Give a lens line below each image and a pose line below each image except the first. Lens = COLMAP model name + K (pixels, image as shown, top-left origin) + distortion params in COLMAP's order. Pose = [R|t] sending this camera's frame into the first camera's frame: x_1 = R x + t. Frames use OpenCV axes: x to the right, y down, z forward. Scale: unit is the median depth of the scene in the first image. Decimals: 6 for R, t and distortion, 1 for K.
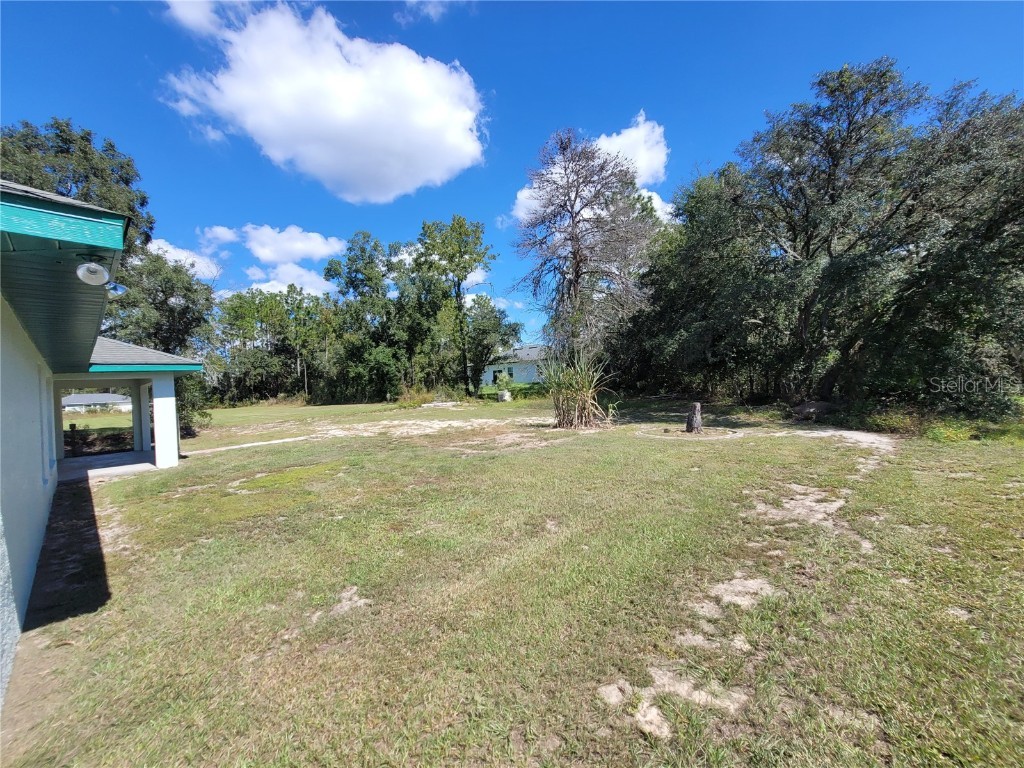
lens RADIAL K [[417.0, 0, 507.9], [0, 417.0, 379.8], [0, 0, 1]] dist [-0.008668, 0.003266]
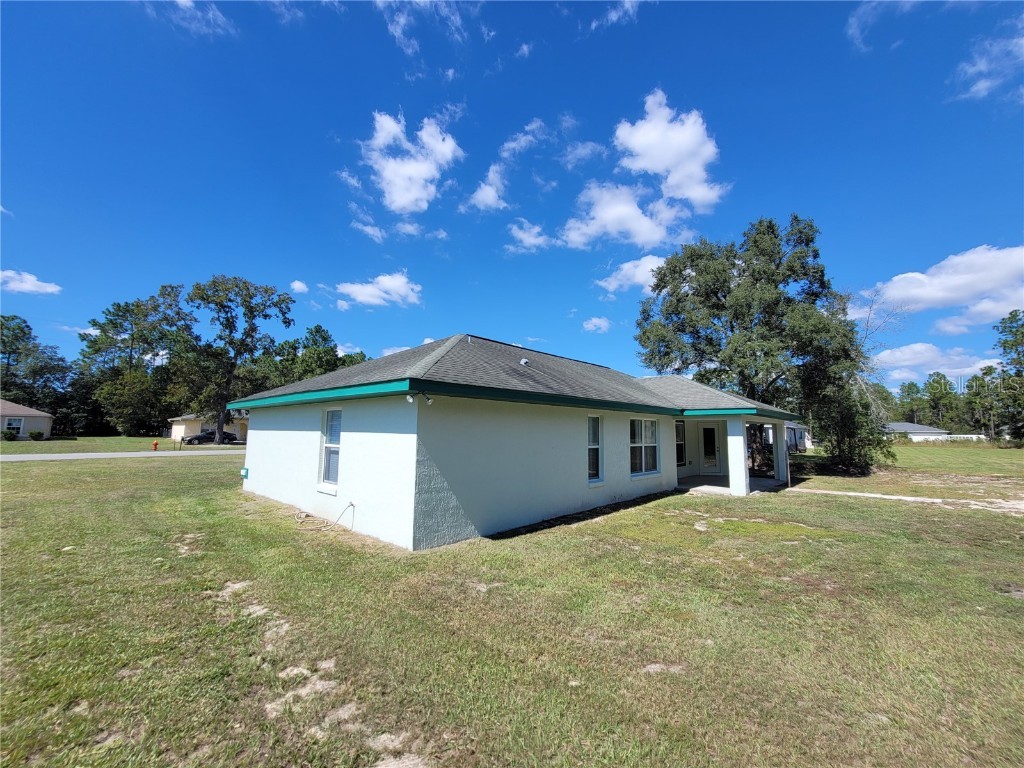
lens RADIAL K [[417.0, 0, 512.3], [0, 417.0, 389.6], [0, 0, 1]] dist [-0.008668, 0.003266]
pose [[0.014805, -0.038394, -0.999153, 1.102296], [-0.004110, 0.999252, -0.038459, -0.127085], [0.999882, 0.004676, 0.014637, 0.989721]]
